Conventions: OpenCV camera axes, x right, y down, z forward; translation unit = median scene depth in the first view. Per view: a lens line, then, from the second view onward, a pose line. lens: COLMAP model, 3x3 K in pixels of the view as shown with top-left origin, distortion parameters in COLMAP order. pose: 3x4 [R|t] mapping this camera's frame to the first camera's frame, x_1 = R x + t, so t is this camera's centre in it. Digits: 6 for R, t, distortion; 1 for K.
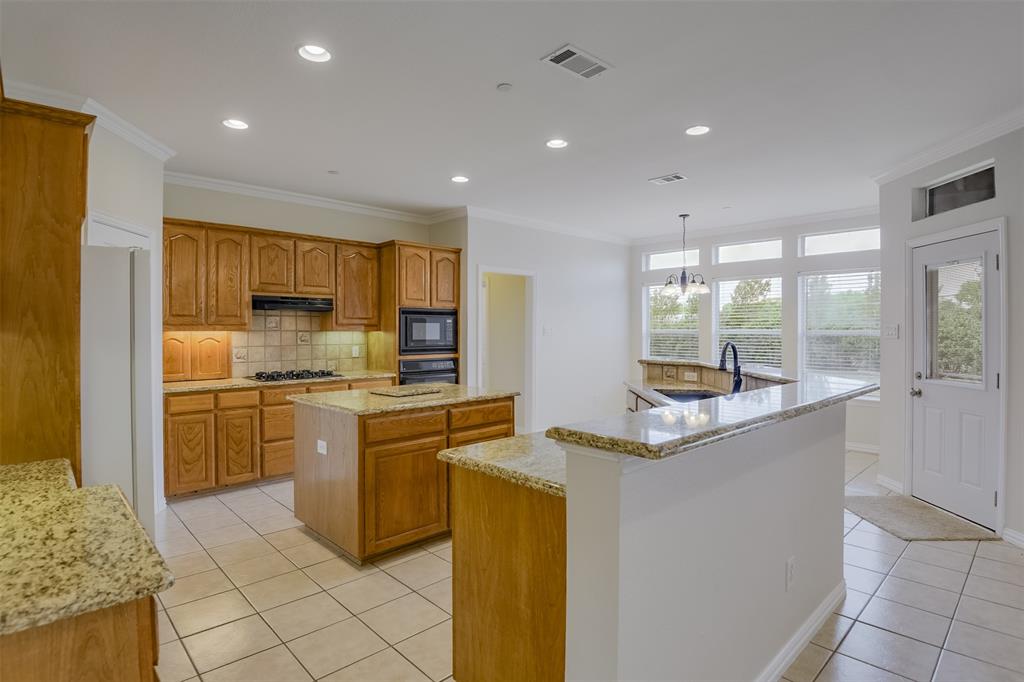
lens RADIAL K [[528.9, 0, 509.0], [0, 528.9, 334.5], [0, 0, 1]] dist [0.019902, -0.000494]
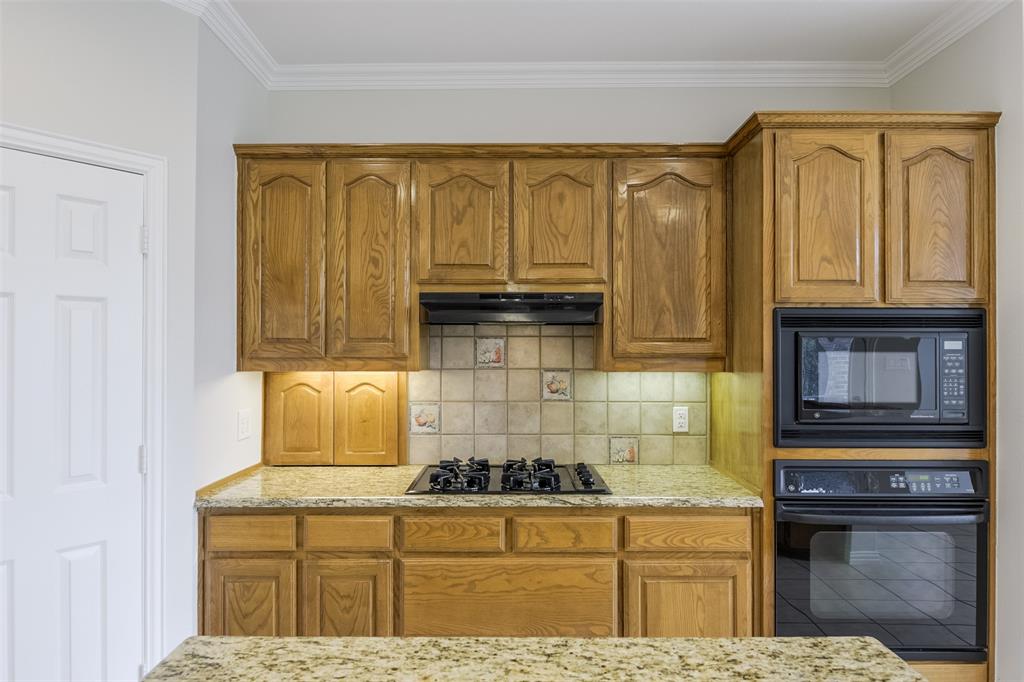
lens RADIAL K [[619.3, 0, 506.5], [0, 619.3, 343.4], [0, 0, 1]] dist [-0.013410, -0.001245]
pose [[0.720964, -0.005270, -0.692953, -0.055277], [-0.005808, 0.999890, -0.013646, -0.021468], [0.692948, 0.013863, 0.720854, 0.598161]]
